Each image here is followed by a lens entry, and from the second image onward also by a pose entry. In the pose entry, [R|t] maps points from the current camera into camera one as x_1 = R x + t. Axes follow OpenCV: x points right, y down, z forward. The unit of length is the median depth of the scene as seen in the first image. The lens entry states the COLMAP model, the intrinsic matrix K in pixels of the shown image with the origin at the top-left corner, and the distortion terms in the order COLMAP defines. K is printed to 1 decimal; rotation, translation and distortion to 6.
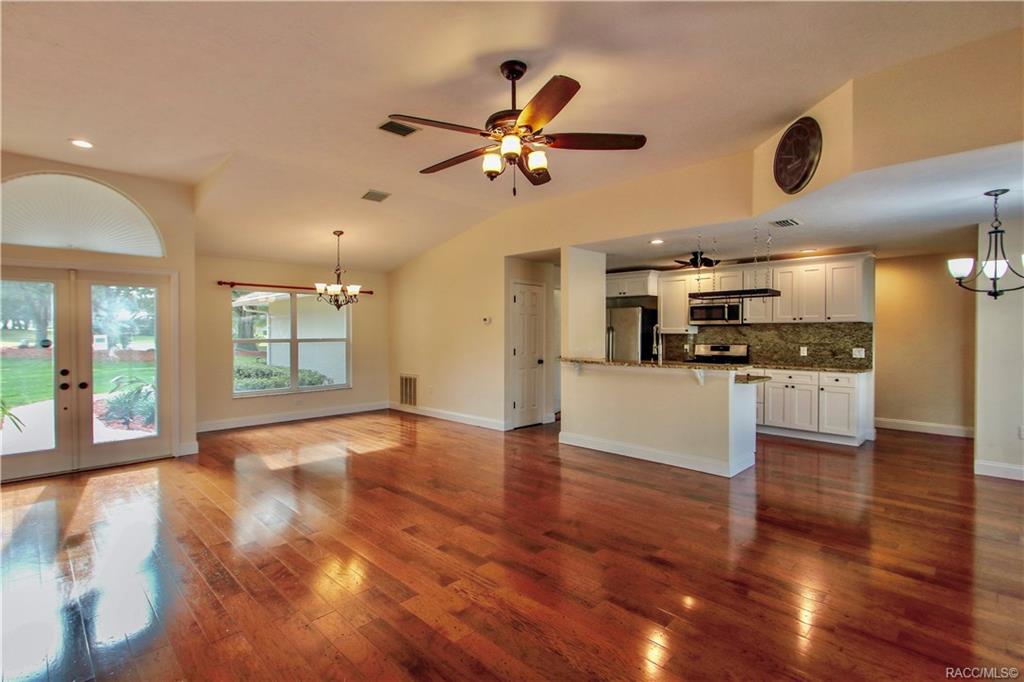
lens RADIAL K [[490.7, 0, 508.8], [0, 490.7, 338.3], [0, 0, 1]] dist [-0.003052, 0.000075]
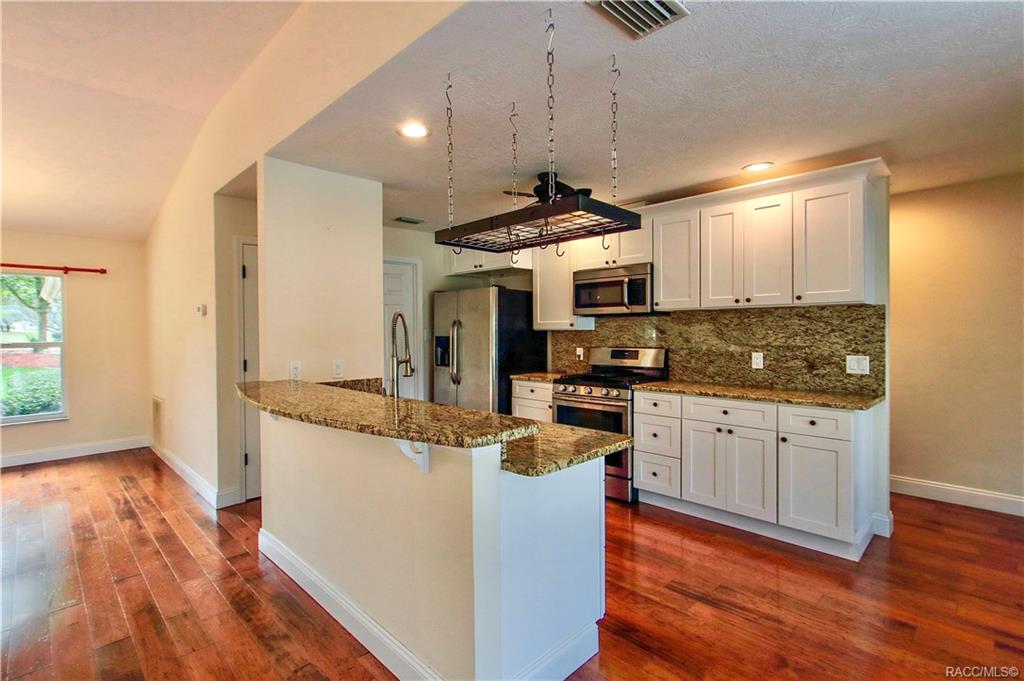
lens RADIAL K [[490.7, 0, 514.0], [0, 490.7, 337.4], [0, 0, 1]] dist [-0.003052, 0.000075]
pose [[0.999939, -0.010532, -0.003391, 0.334821], [0.010551, 0.999928, 0.005796, -0.005268], [0.003330, -0.005832, 0.999977, 0.457108]]
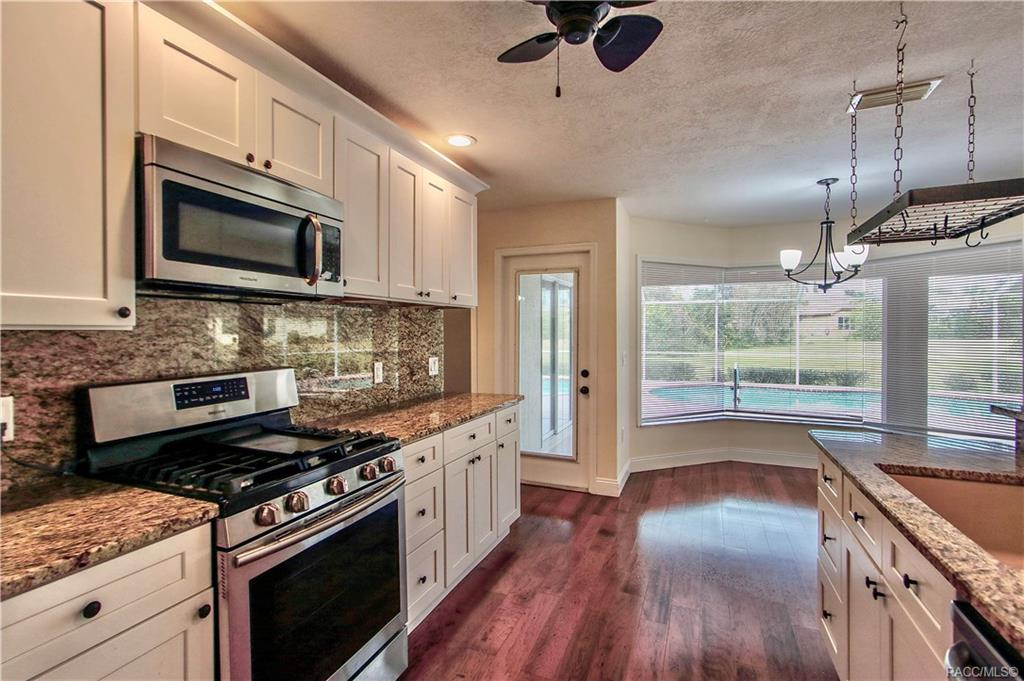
lens RADIAL K [[490.7, 0, 510.8], [0, 490.7, 337.6], [0, 0, 1]] dist [-0.003052, 0.000075]
pose [[-0.396391, -0.016381, 0.917935, 0.177070], [0.003287, 0.999809, 0.019262, -0.010773], [-0.918076, 0.010652, -0.396262, 1.070909]]
